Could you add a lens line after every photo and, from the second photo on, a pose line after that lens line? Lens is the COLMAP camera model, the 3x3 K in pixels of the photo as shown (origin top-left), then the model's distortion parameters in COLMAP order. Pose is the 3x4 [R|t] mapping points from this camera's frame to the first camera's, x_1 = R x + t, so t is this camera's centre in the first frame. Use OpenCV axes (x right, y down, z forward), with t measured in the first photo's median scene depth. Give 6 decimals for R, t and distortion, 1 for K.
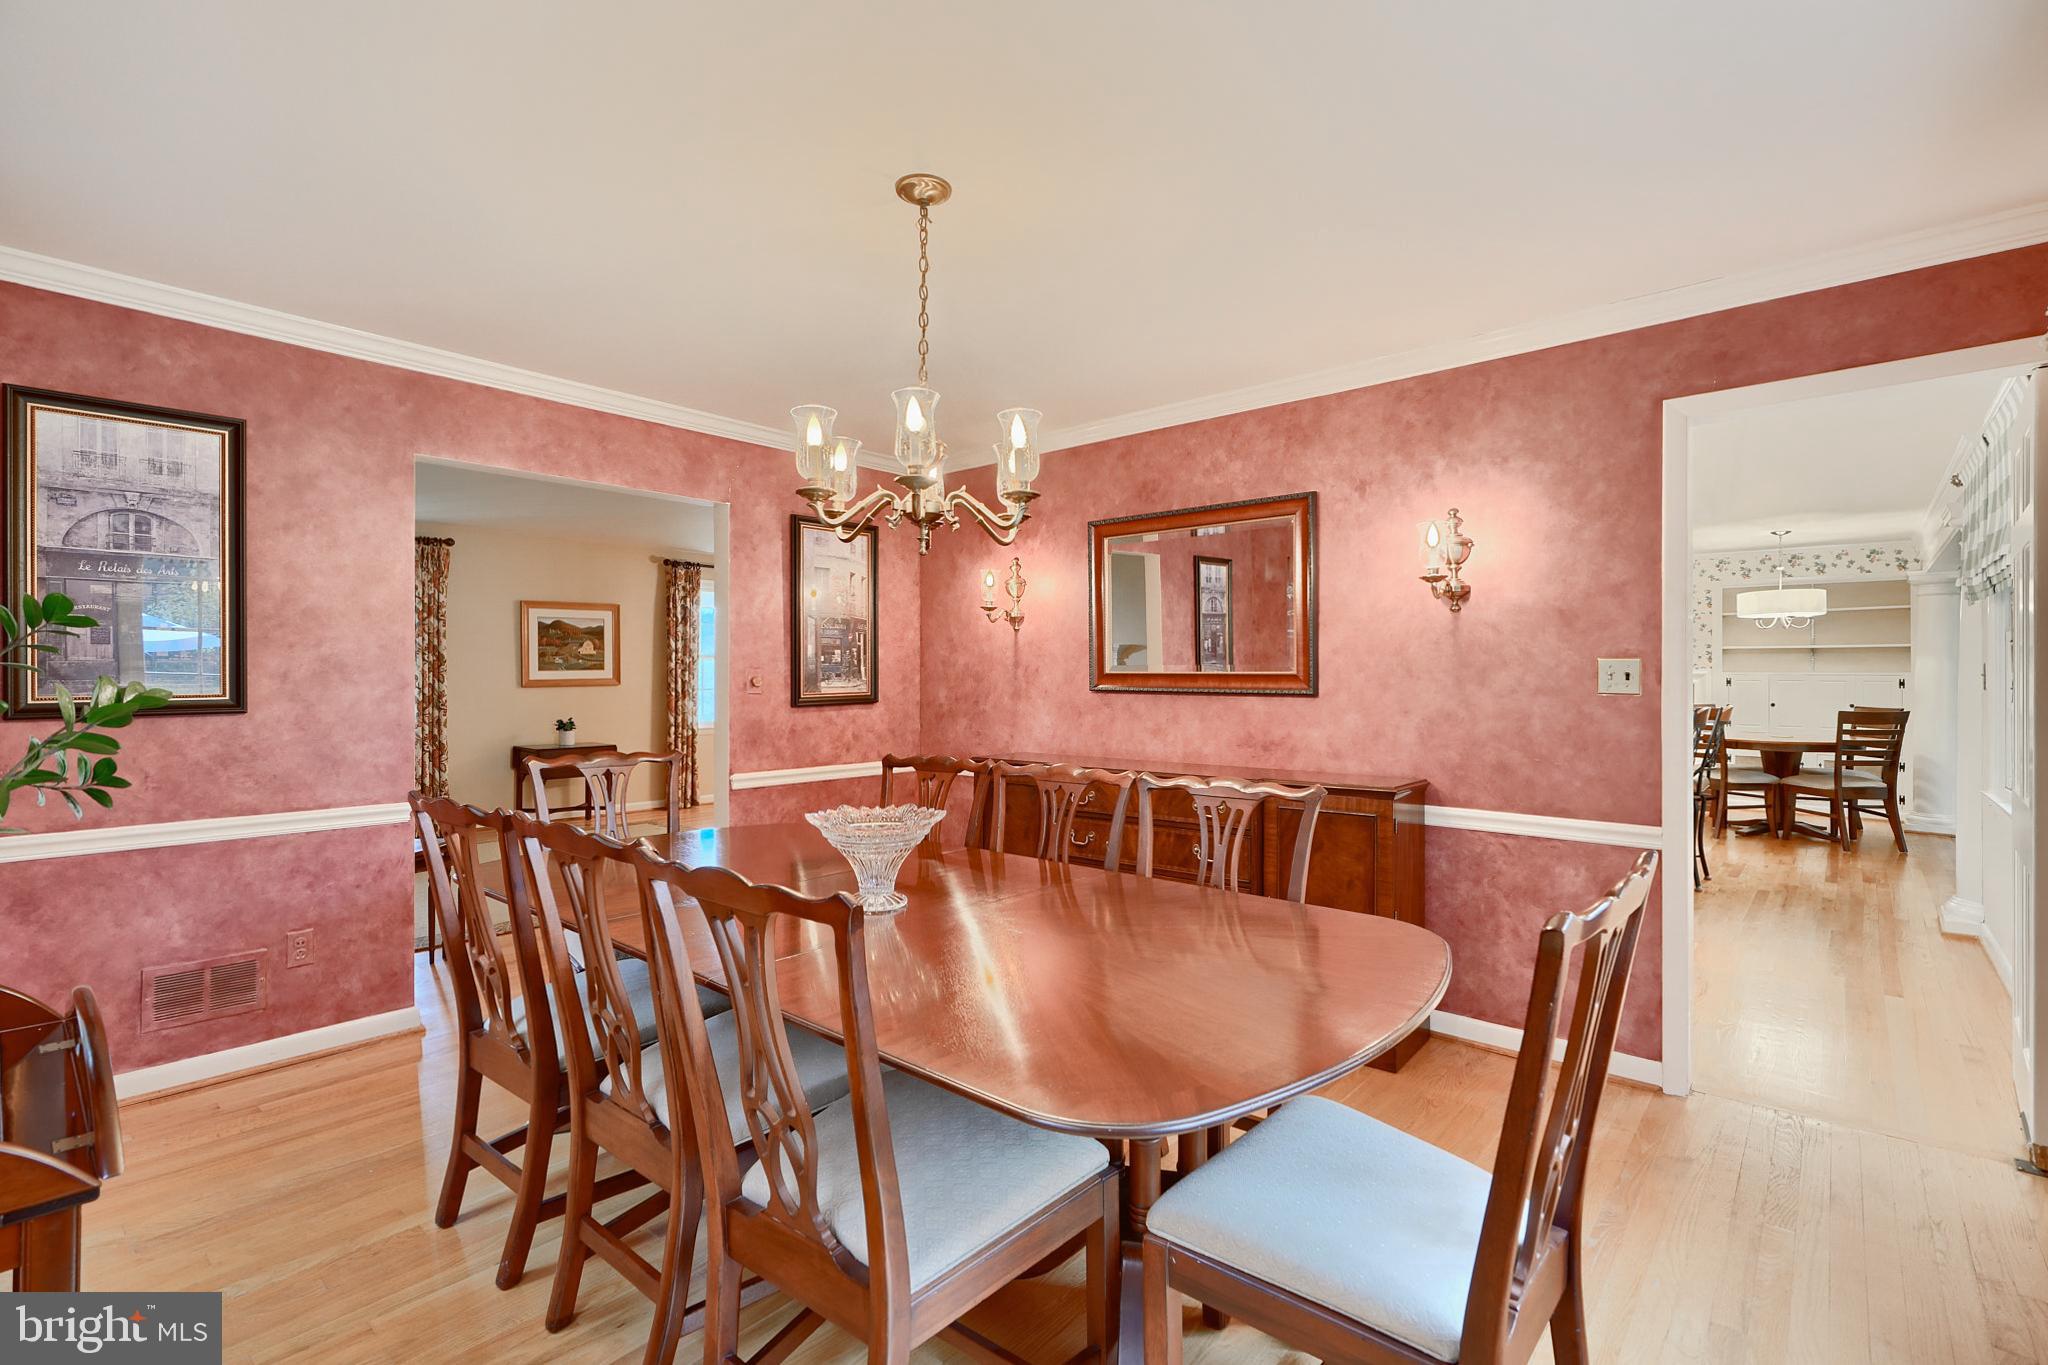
lens RADIAL K [[900.0, 0, 1041.4], [0, 900.0, 665.0], [0, 0, 1]] dist [-0.002558, -0.000146]
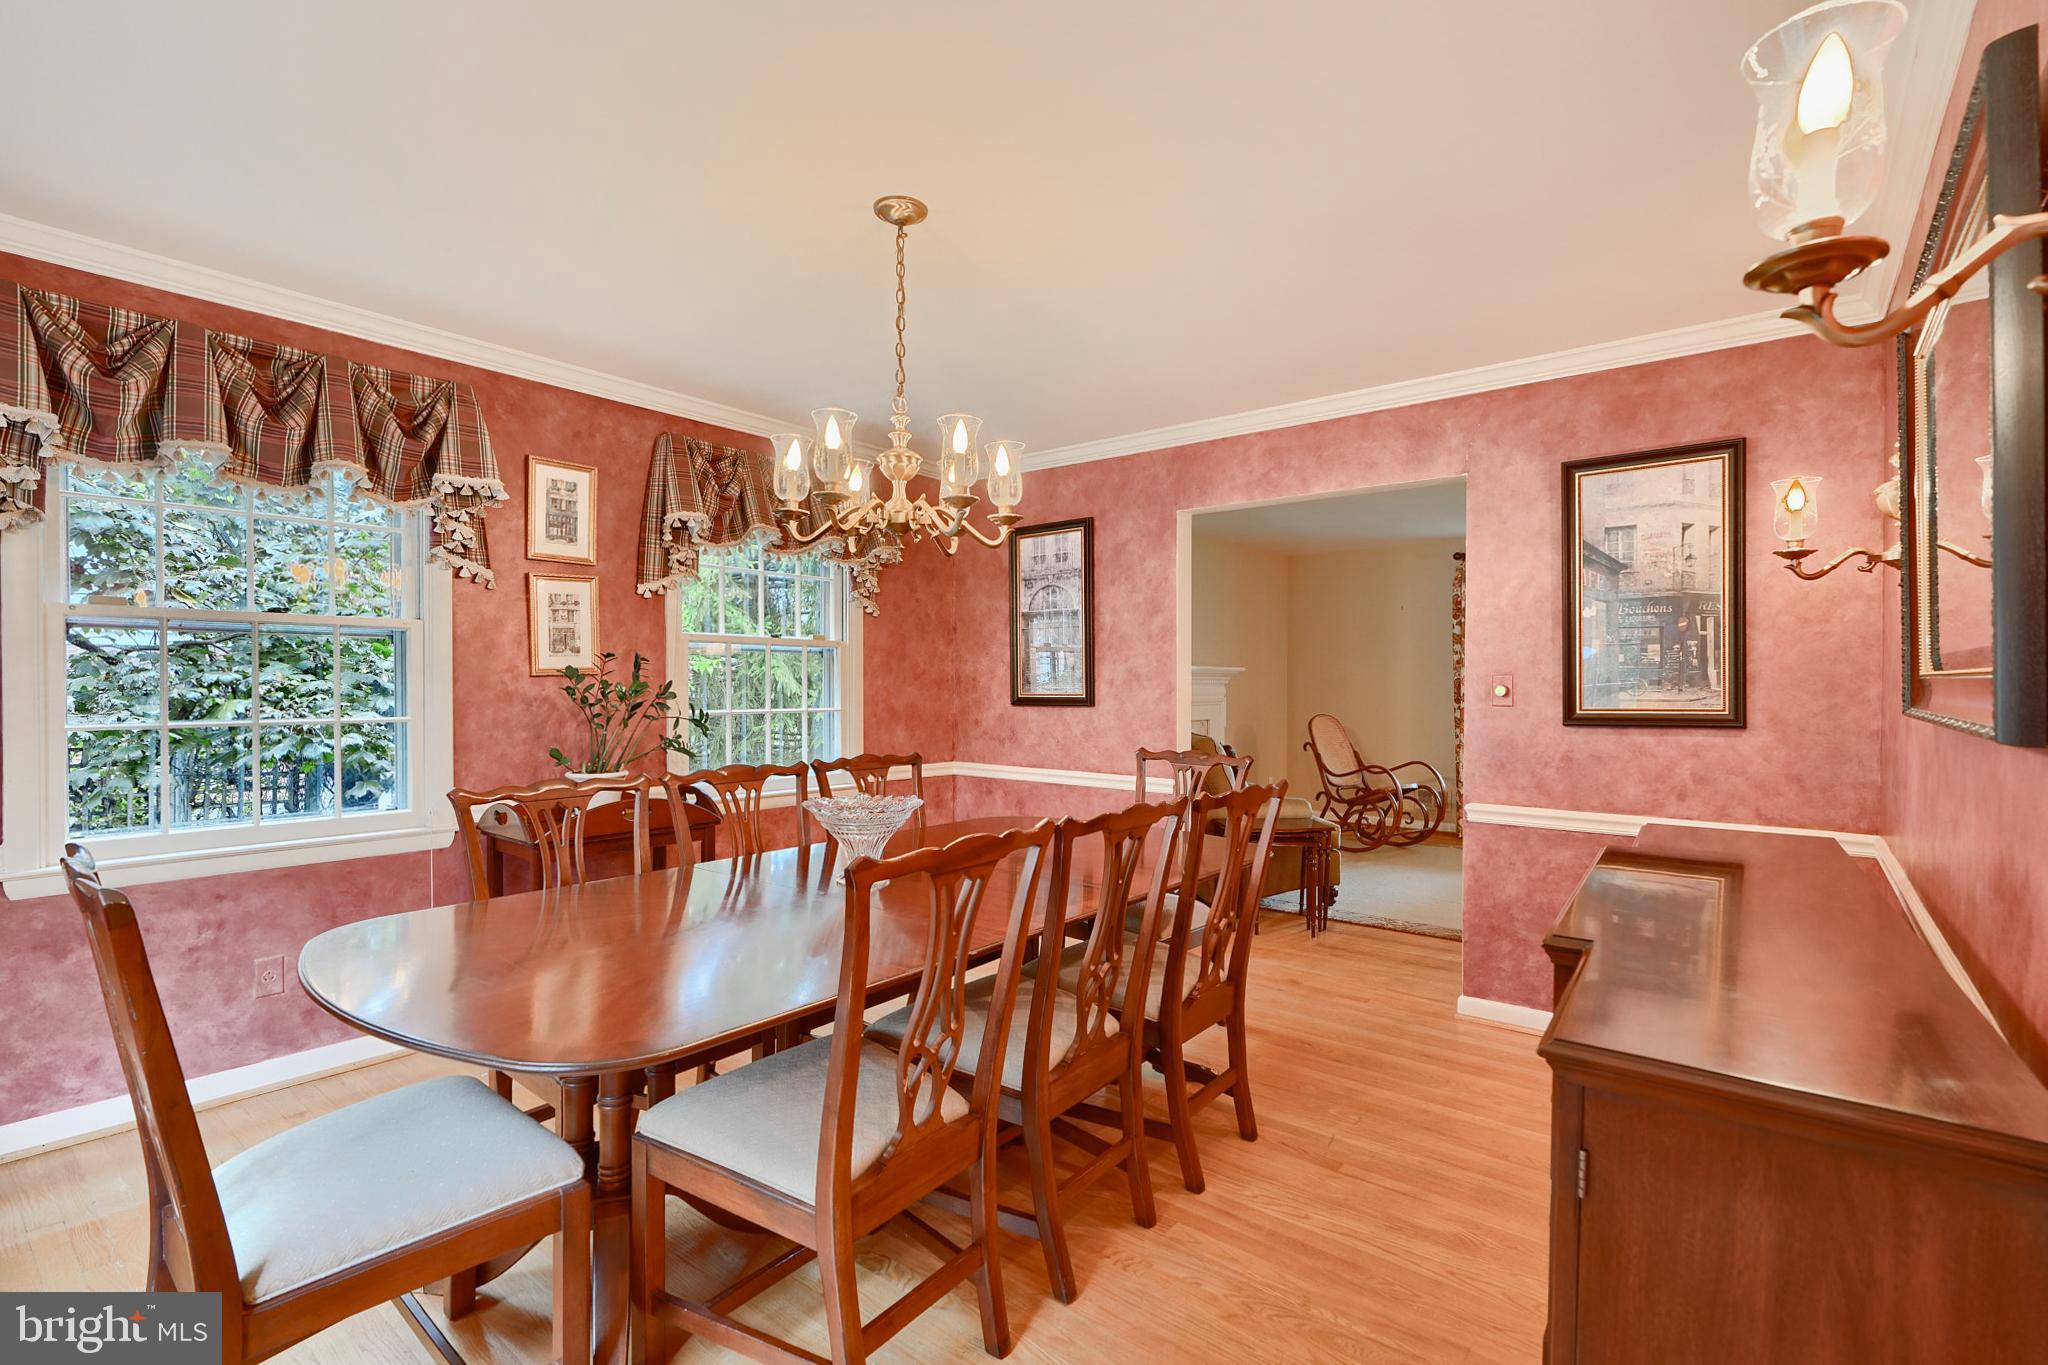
lens RADIAL K [[931.4, 0, 1032.6], [0, 931.4, 680.2], [0, 0, 1]] dist [-0.002101, 0.000095]
pose [[0.041163, -0.006835, -0.999129, 0.649567], [0.006350, 0.999958, -0.006579, 0.017067], [0.999132, -0.006073, 0.041205, 0.754947]]
